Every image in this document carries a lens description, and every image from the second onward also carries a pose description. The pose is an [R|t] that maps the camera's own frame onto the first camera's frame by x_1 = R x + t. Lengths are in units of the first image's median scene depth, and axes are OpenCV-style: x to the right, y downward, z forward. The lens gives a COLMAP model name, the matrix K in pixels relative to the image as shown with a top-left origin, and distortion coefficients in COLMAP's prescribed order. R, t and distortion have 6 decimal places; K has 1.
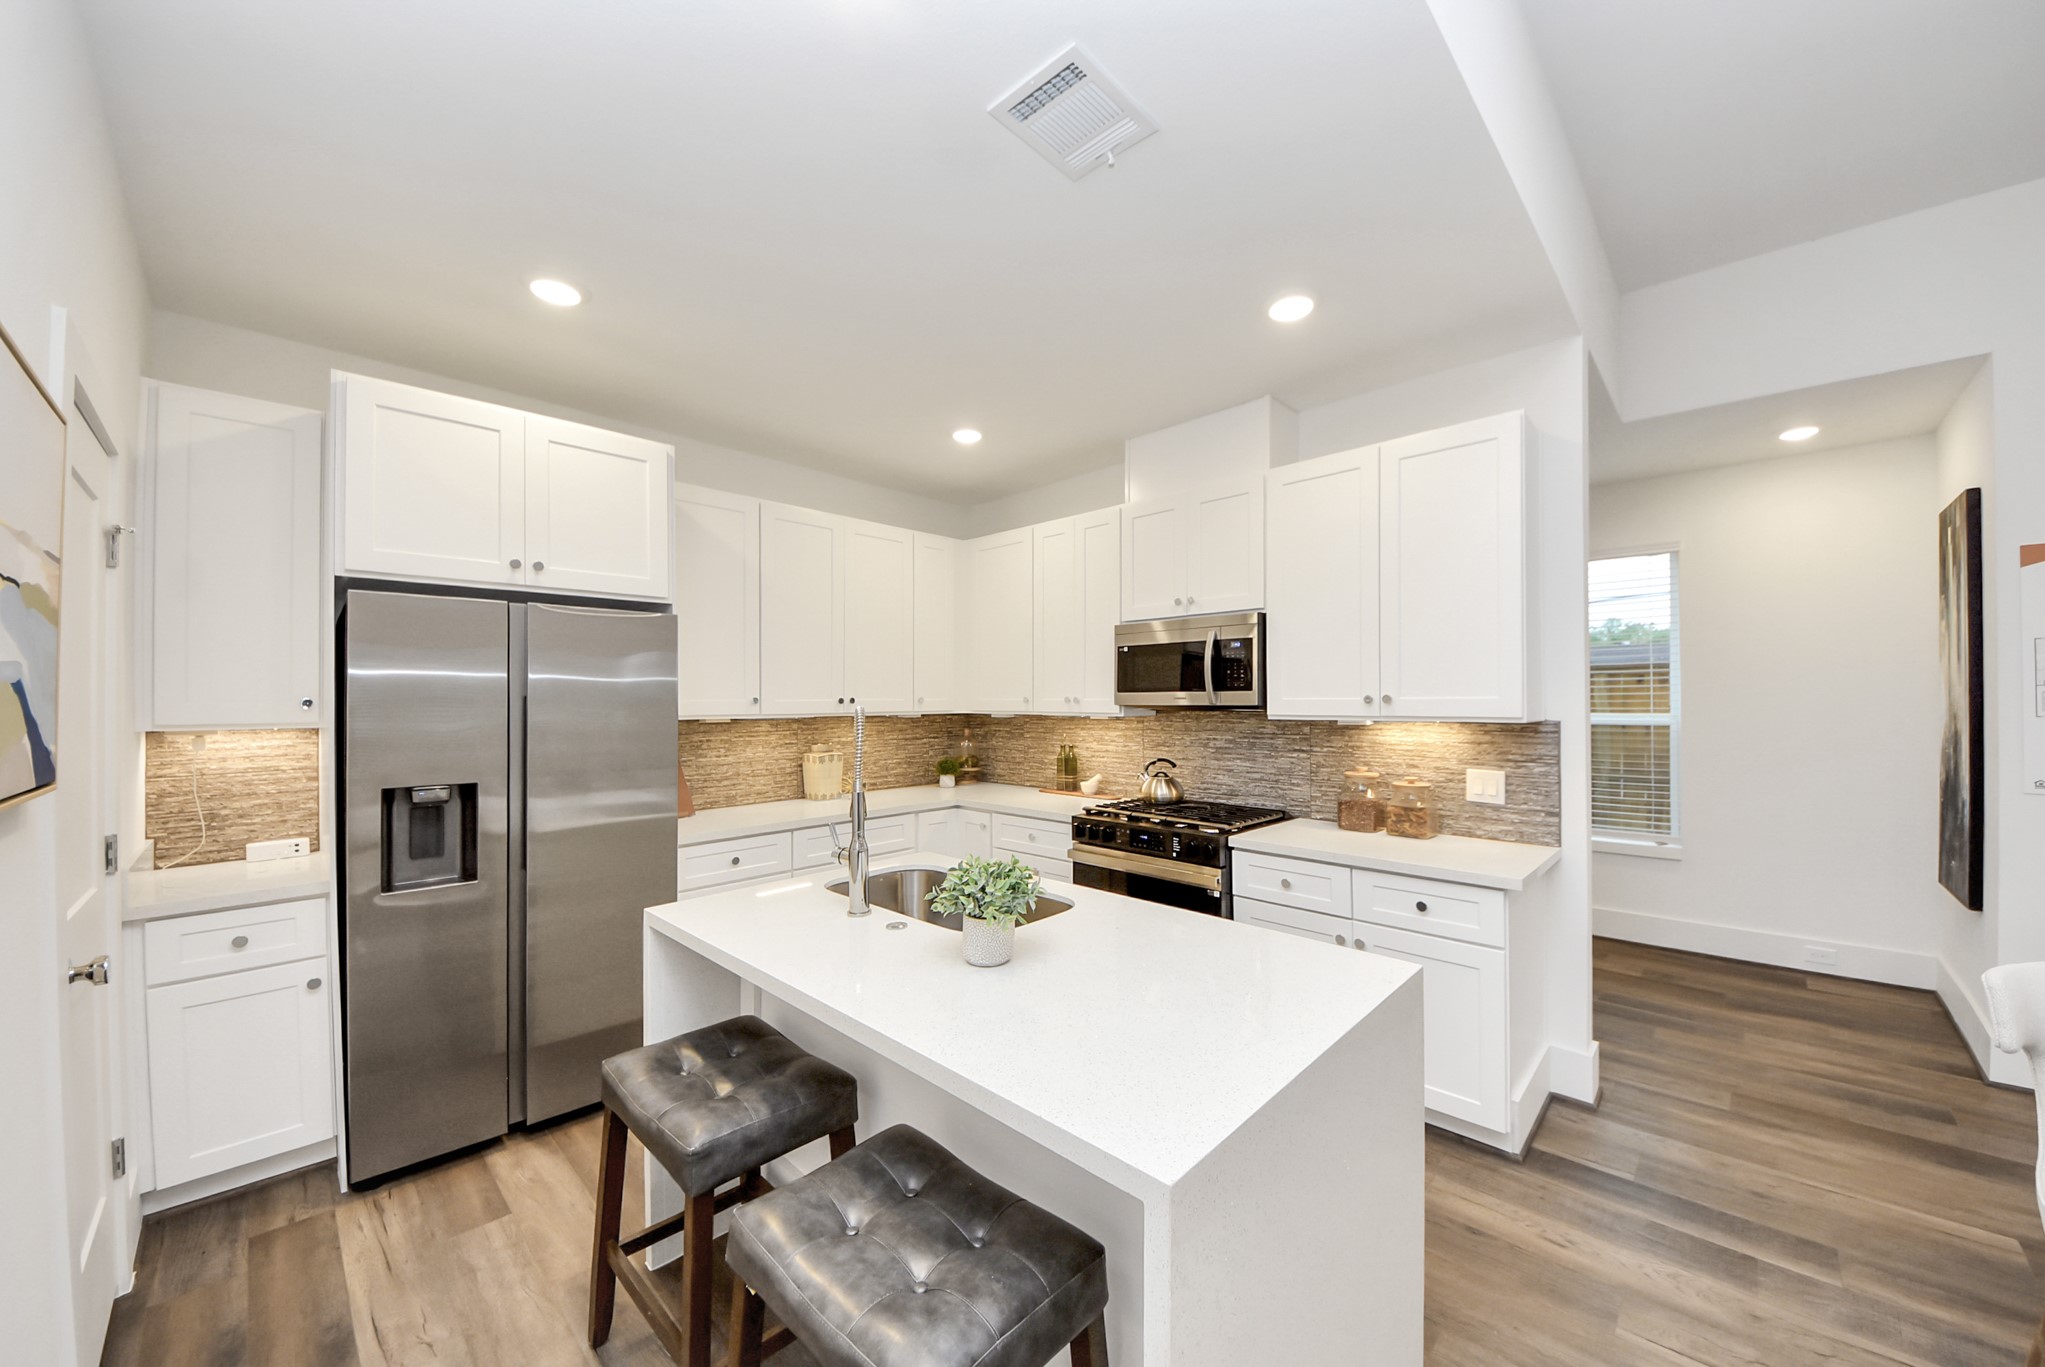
lens RADIAL K [[704.7, 0, 1051.5], [0, 704.7, 684.4], [0, 0, 1]] dist [-0.009356, -0.002502]
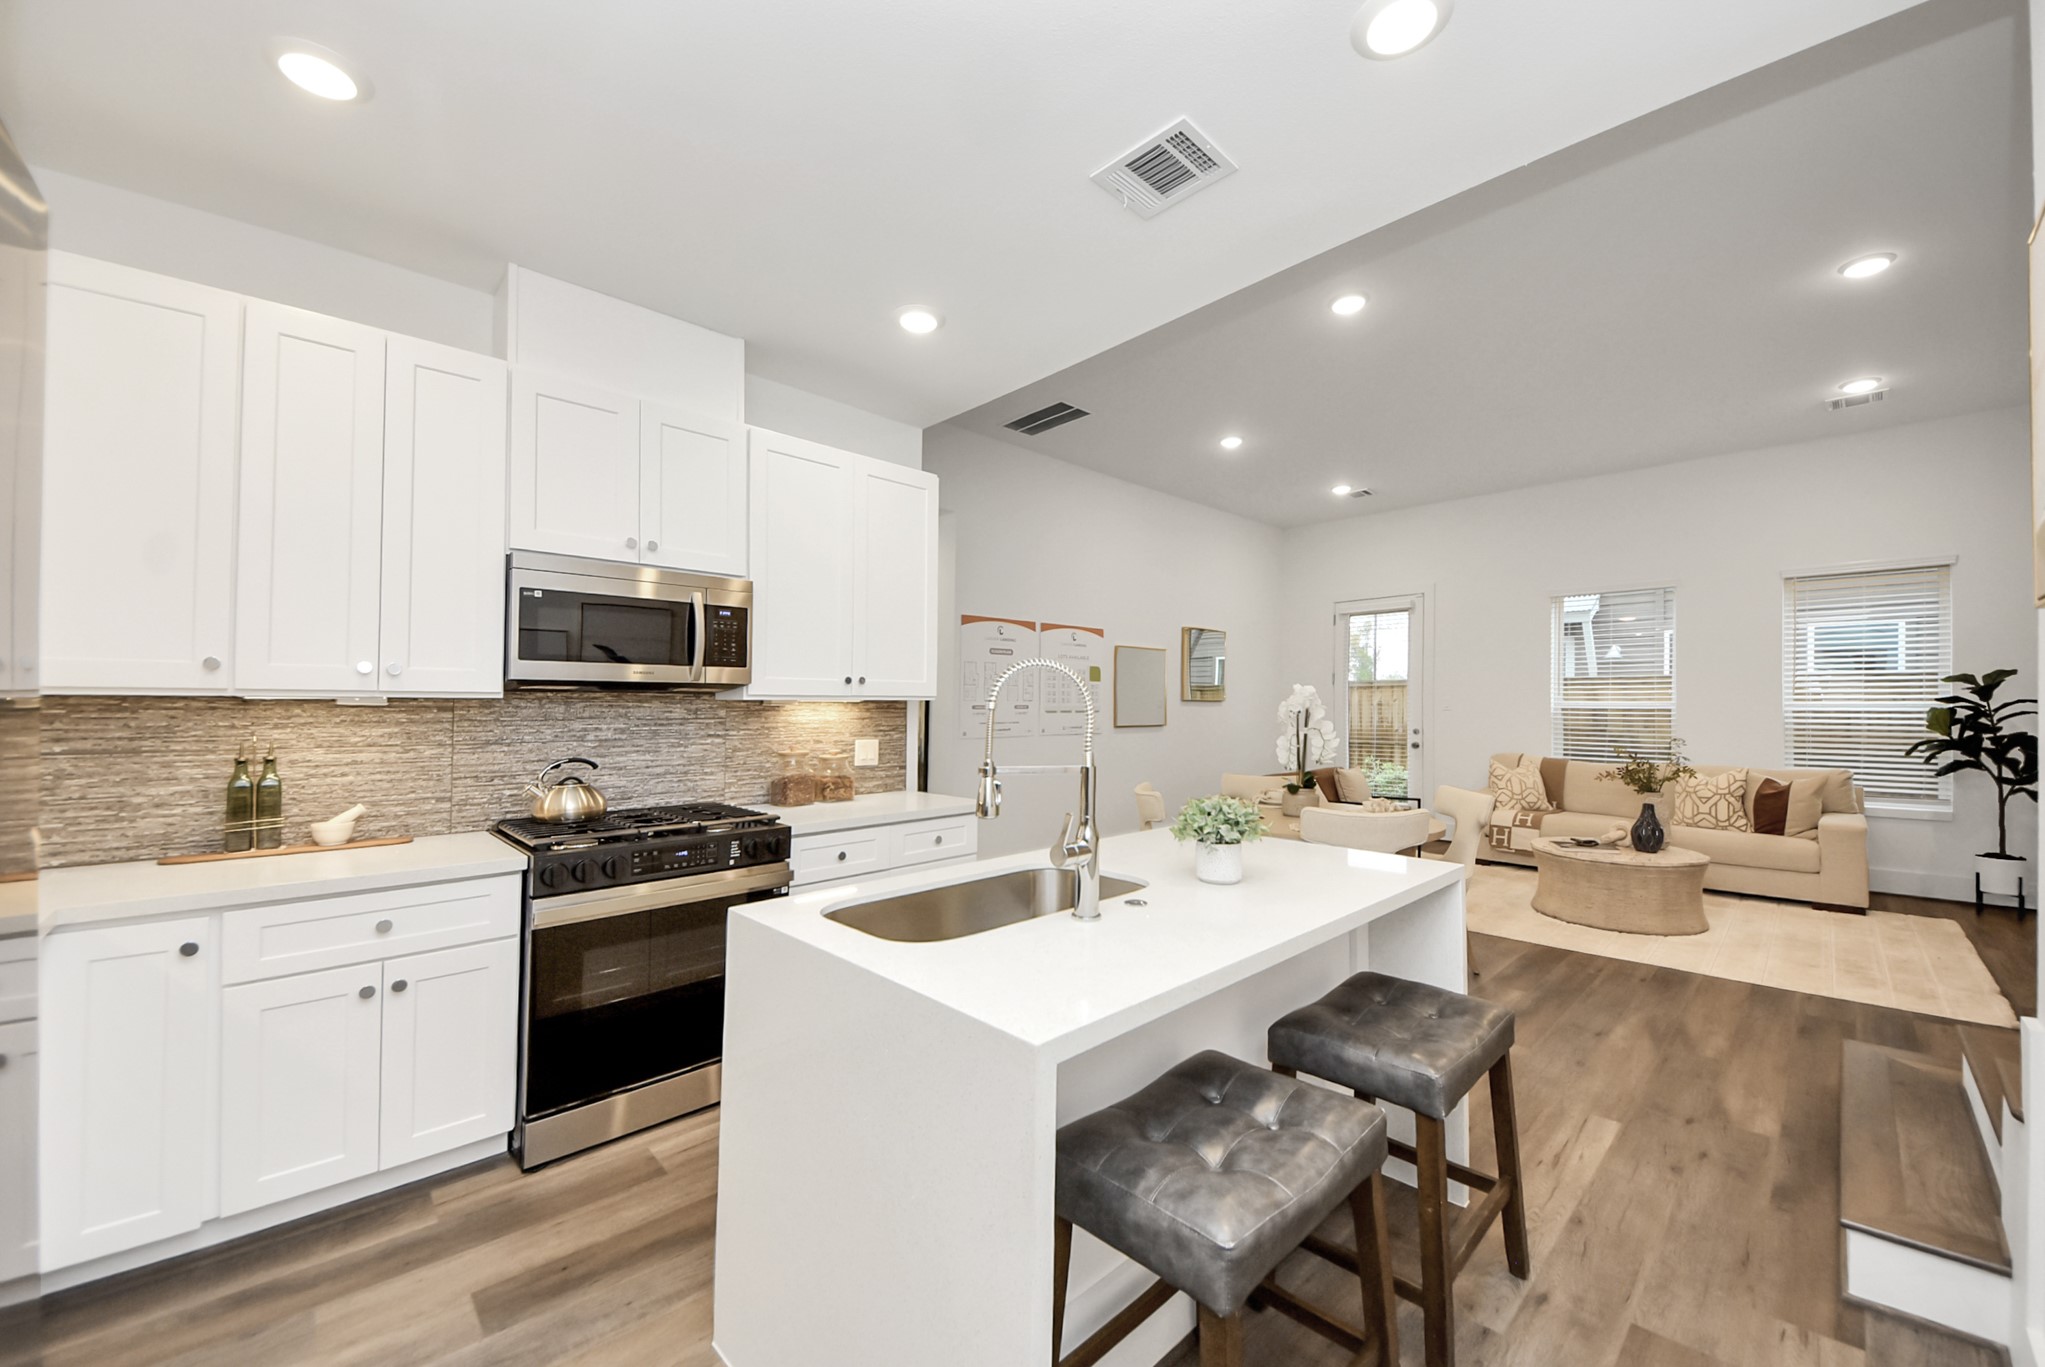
lens RADIAL K [[728.6, 0, 1028.5], [0, 728.6, 696.0], [0, 0, 1]] dist [-0.036297, -0.000454]
pose [[0.041088, 0.004265, 0.999146, -0.692512], [-0.032883, 0.999455, -0.002914, 0.038986], [-0.998614, -0.032735, 0.041206, 0.677222]]
